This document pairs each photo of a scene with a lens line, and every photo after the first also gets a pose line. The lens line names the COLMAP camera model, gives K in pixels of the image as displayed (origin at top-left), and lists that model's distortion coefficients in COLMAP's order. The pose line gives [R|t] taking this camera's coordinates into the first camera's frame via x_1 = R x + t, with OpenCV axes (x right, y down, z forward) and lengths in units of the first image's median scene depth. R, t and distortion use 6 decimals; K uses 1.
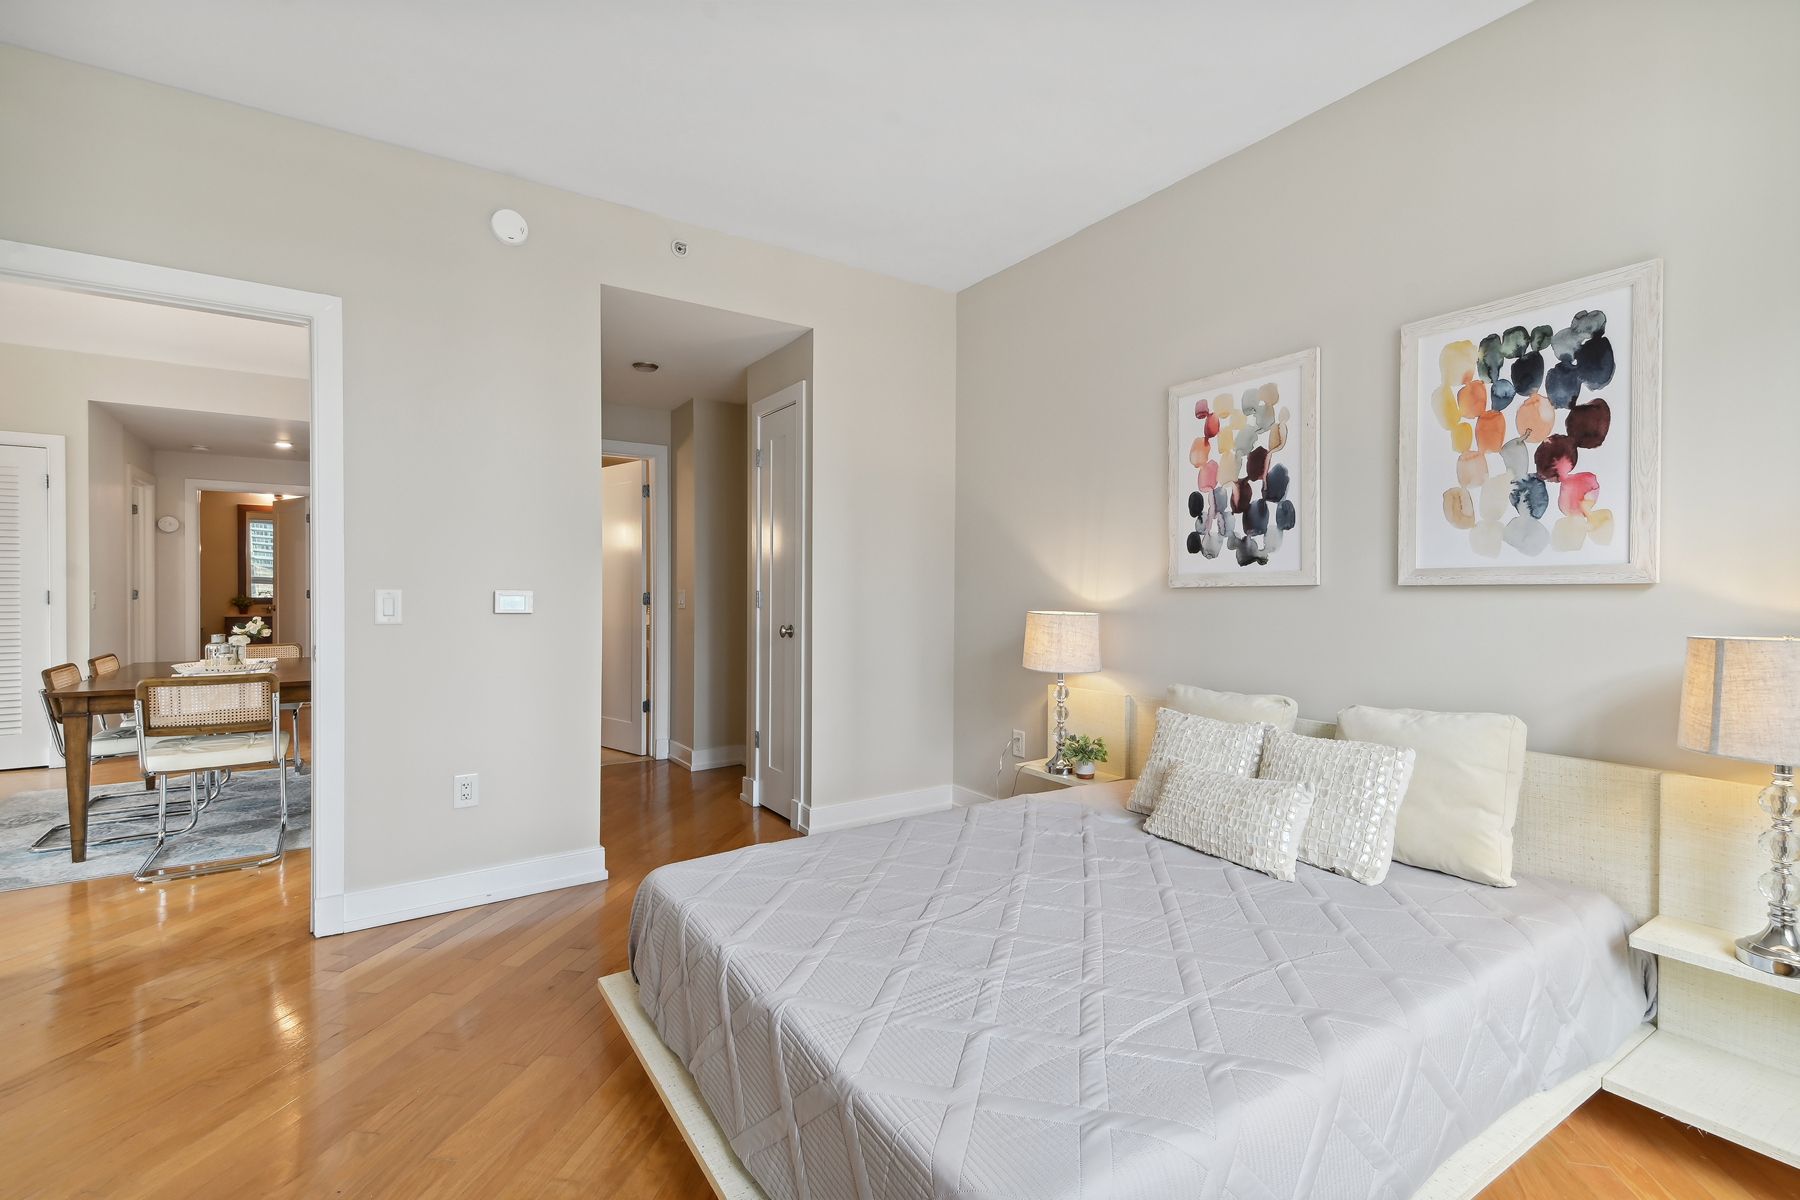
lens RADIAL K [[813.4, 0, 906.9], [0, 813.4, 579.5], [0, 0, 1]] dist [0.035086, -0.013063]
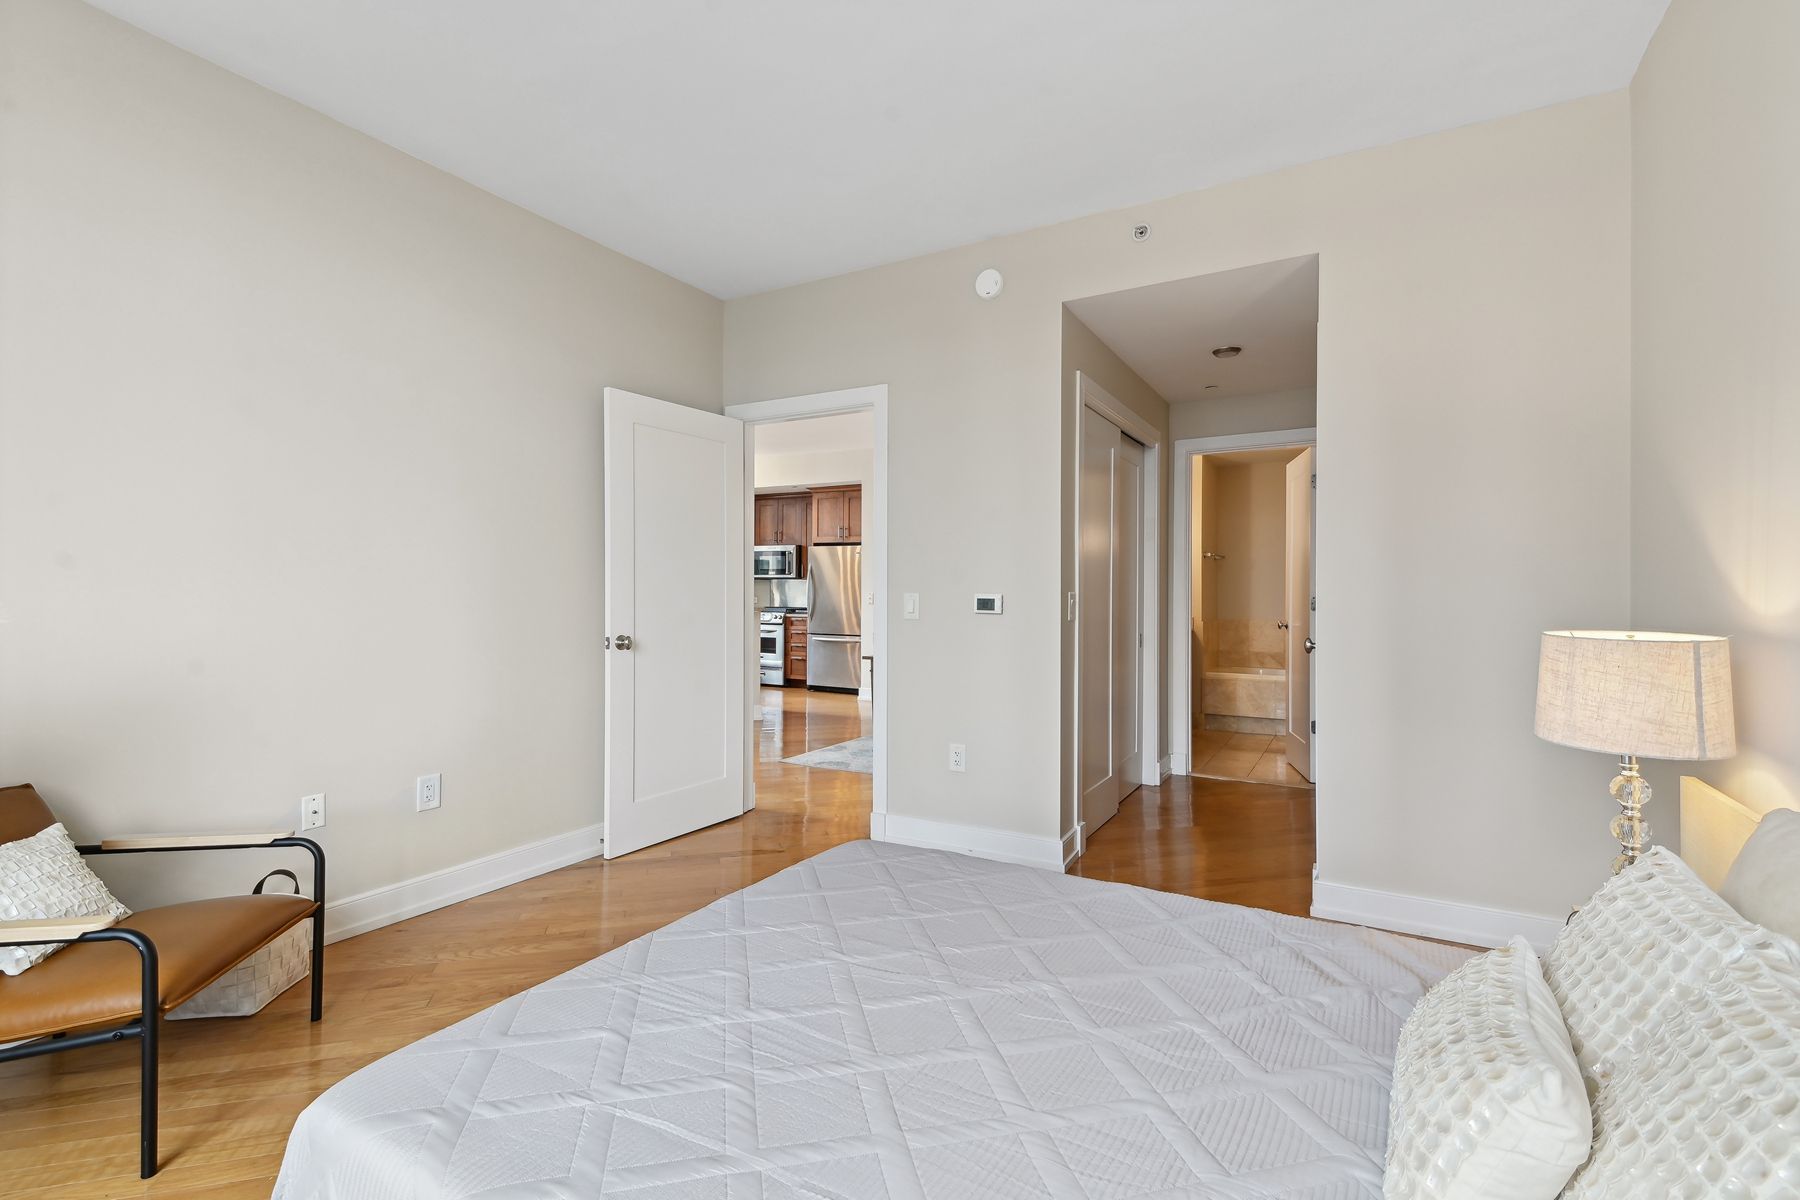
lens RADIAL K [[820.0, 0, 900.7], [0, 820.0, 566.5], [0, 0, 1]] dist [0.043668, -0.021158]
pose [[0.431608, -0.032072, -0.901491, 0.512322], [0.012014, 0.999483, -0.029807, 0.008012], [0.901981, 0.002035, 0.431770, 0.381917]]
